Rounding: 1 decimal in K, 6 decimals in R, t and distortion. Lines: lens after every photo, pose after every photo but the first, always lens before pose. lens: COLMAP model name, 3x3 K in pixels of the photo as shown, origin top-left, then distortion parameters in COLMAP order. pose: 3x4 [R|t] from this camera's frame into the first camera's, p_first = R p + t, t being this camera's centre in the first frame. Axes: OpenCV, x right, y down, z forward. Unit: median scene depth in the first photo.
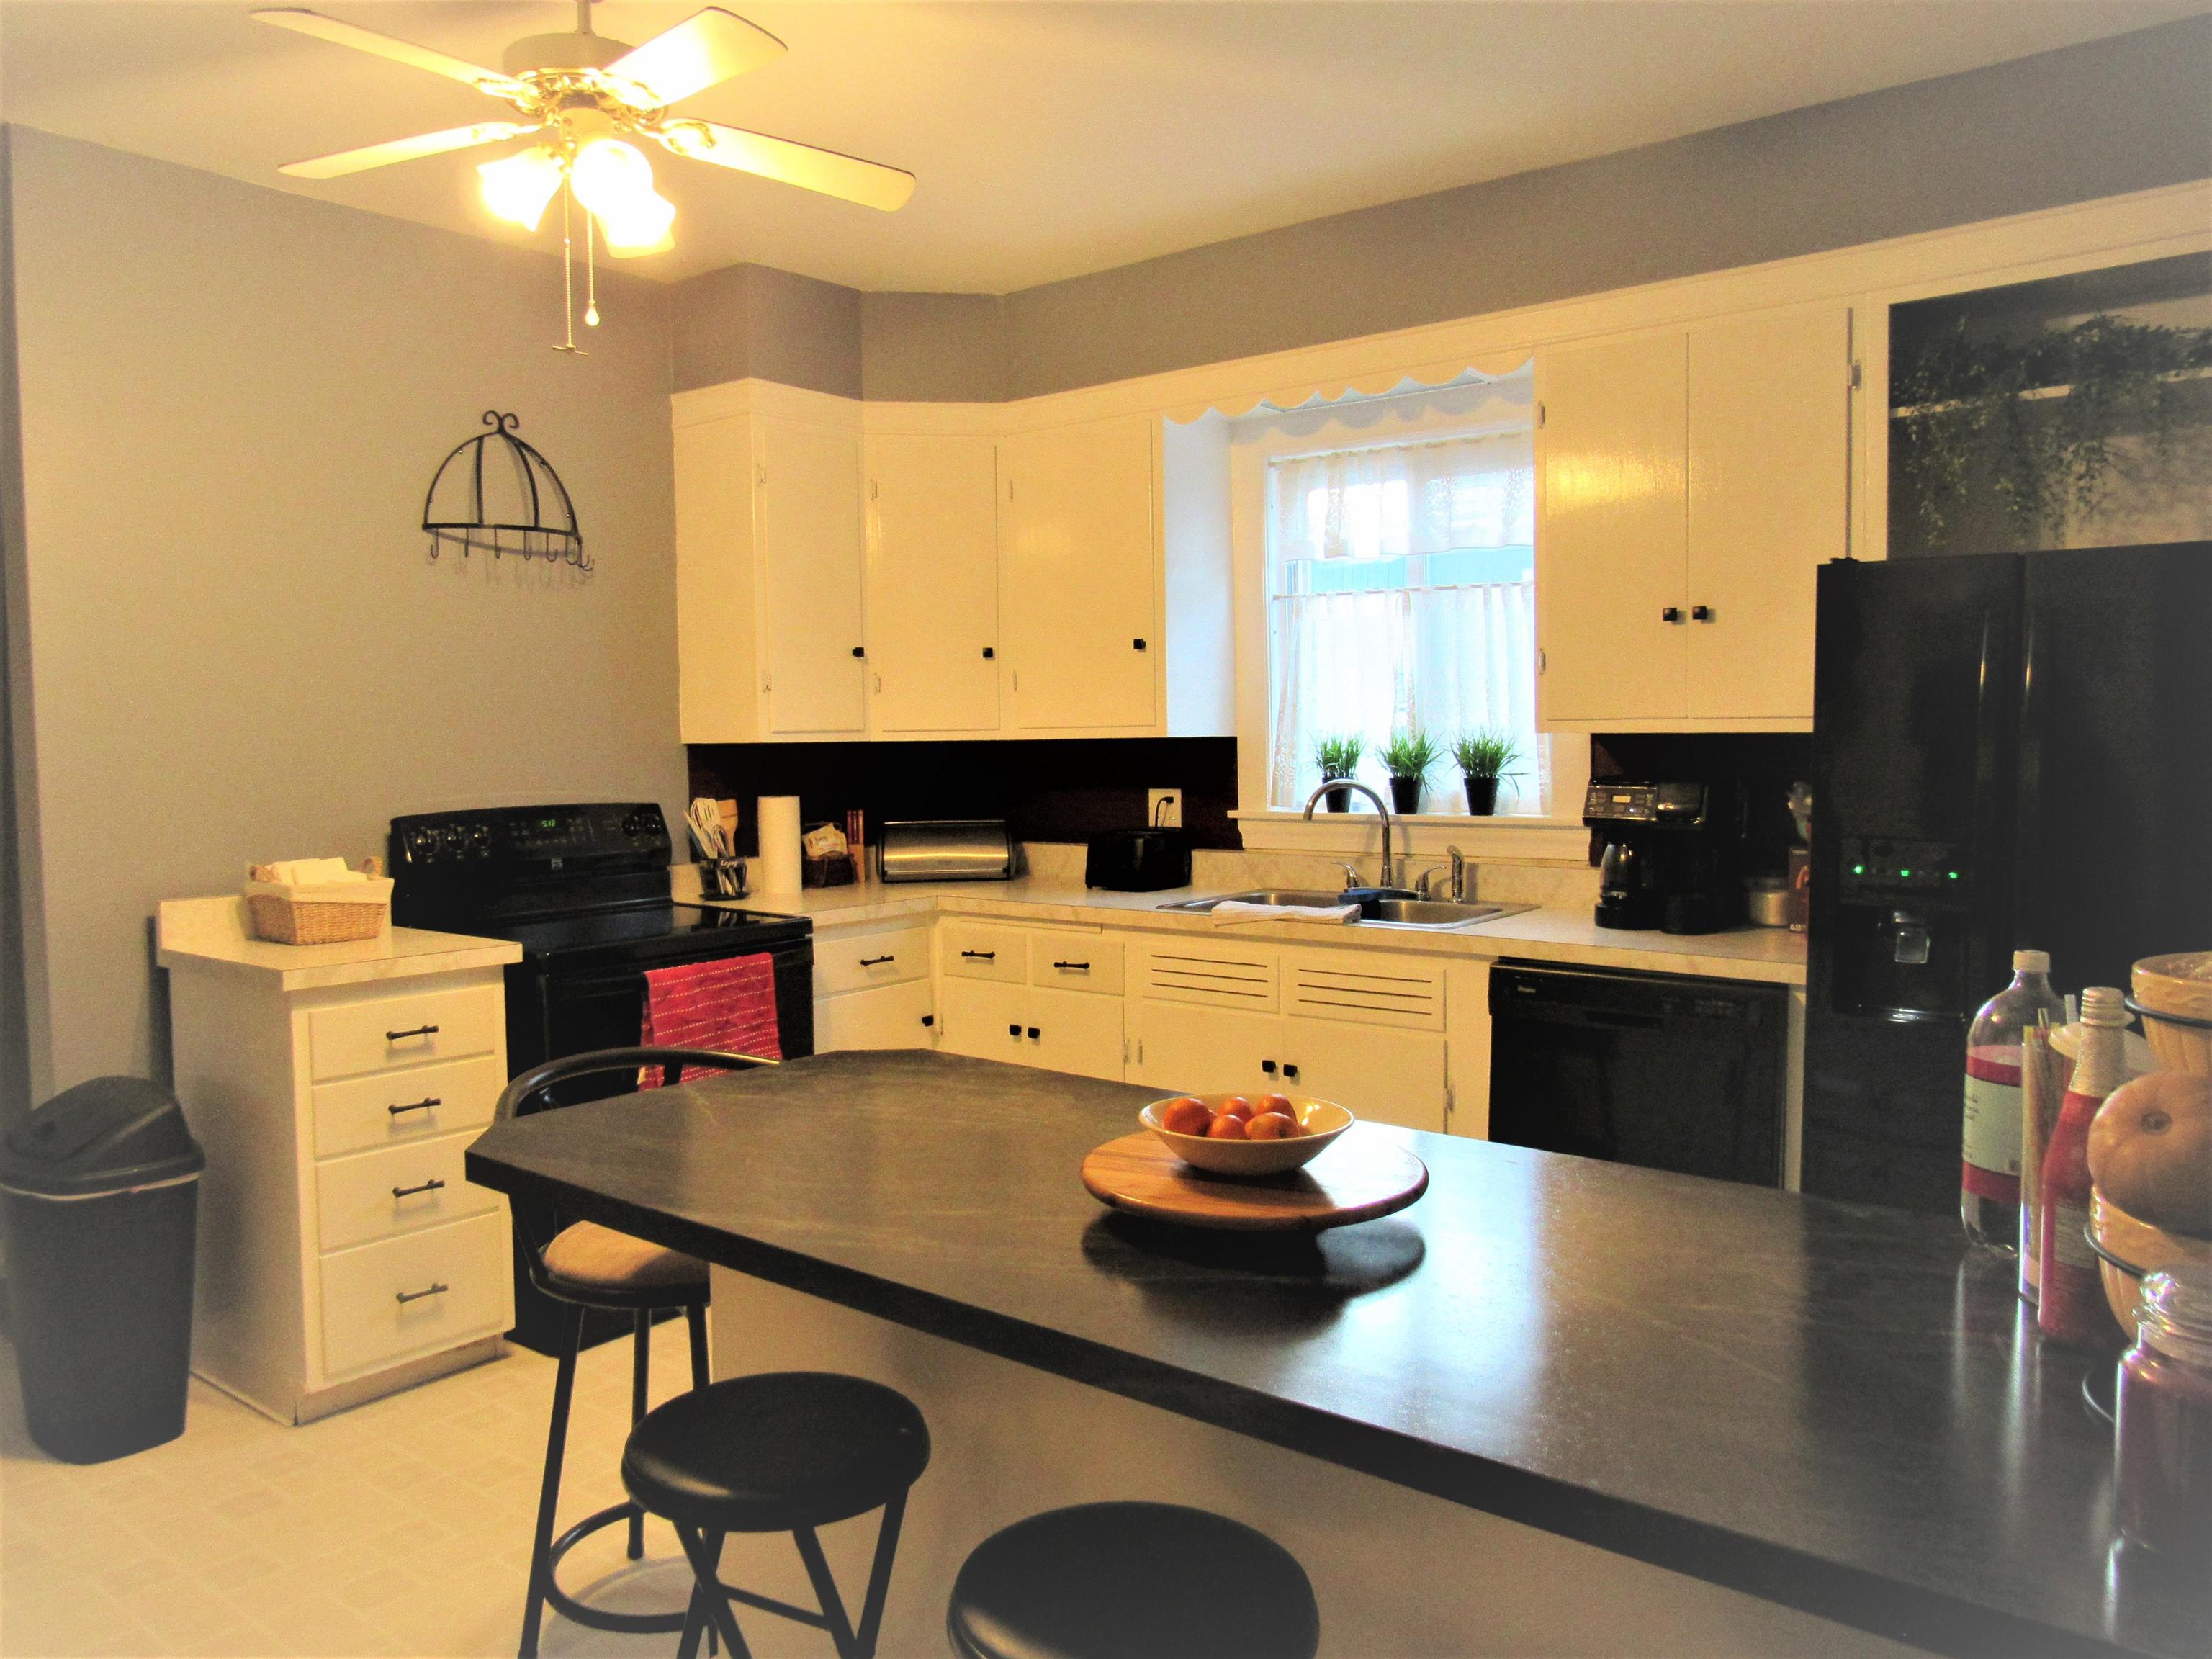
lens RADIAL K [[1607.2, 0, 1106.0], [0, 1607.2, 829.5], [0, 0, 1]] dist [-0.045639, 0.049034]
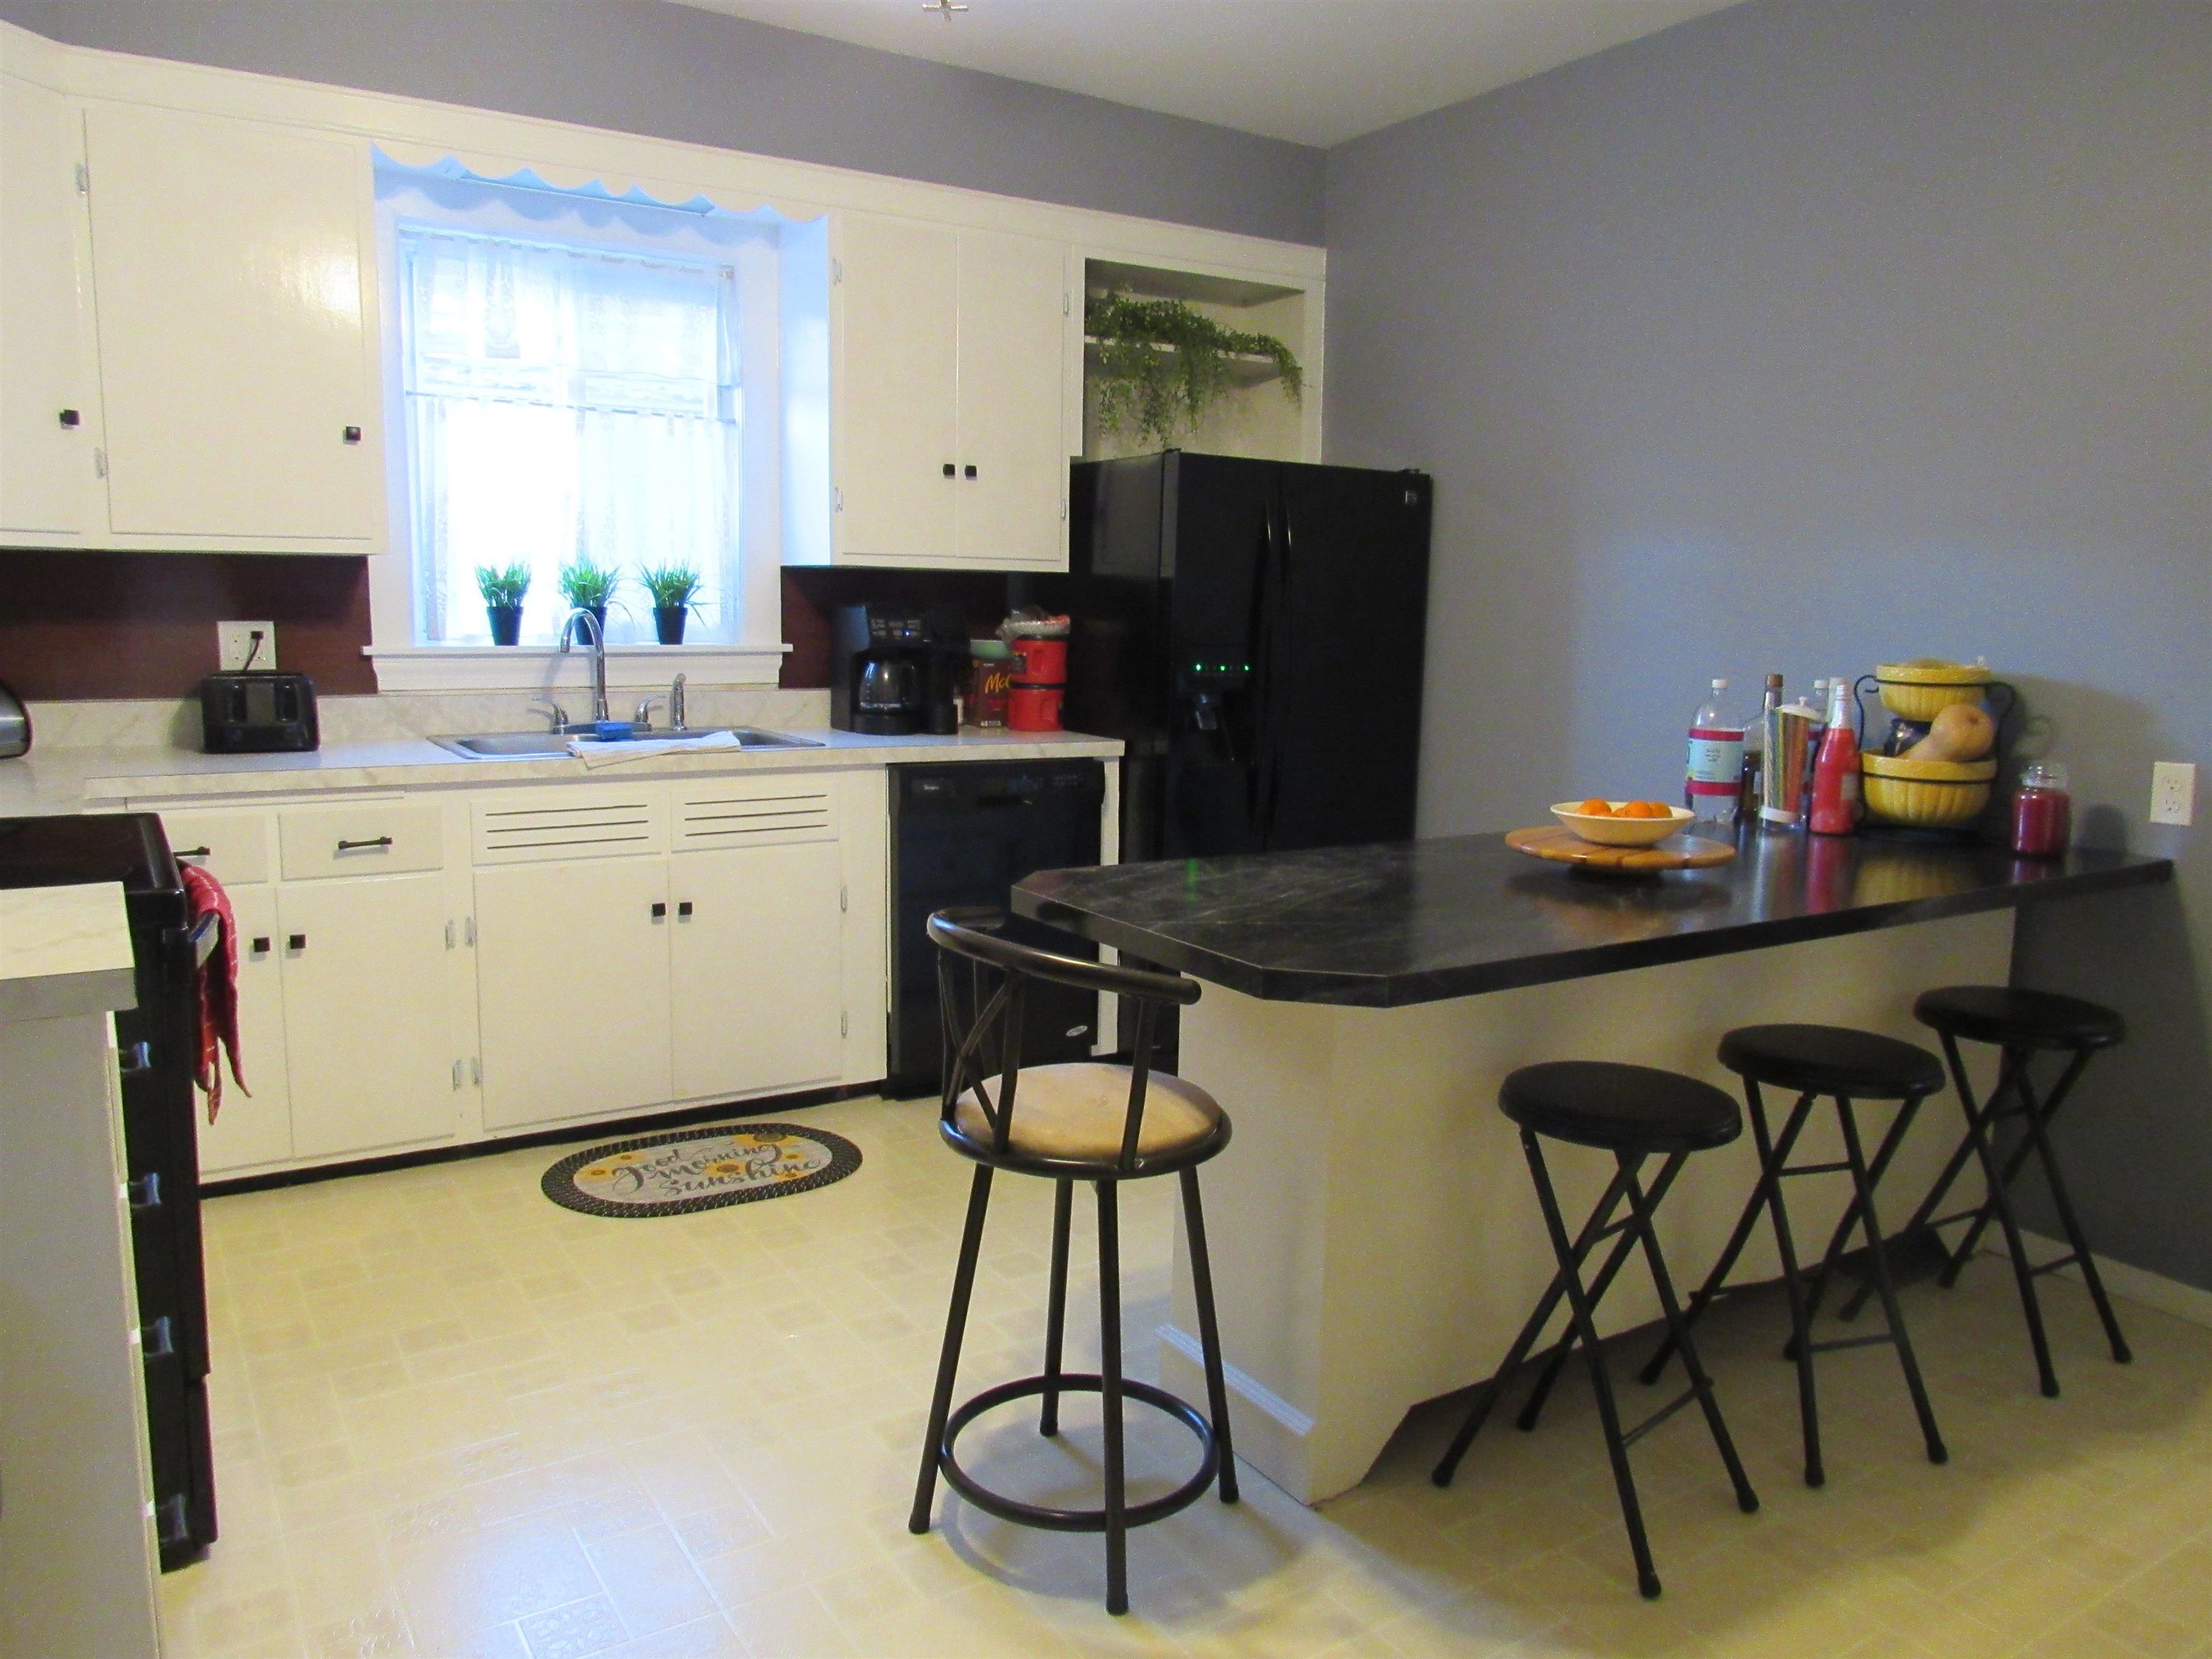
lens RADIAL K [[1559.7, 0, 1106.0], [0, 1559.7, 829.5], [0, 0, 1]] dist [-0.043328, 0.001088]
pose [[0.323556, -0.122537, 0.938241, -0.610895], [0.032560, 0.992434, 0.118386, 0.000186], [-0.945649, -0.007755, 0.325097, 0.412278]]
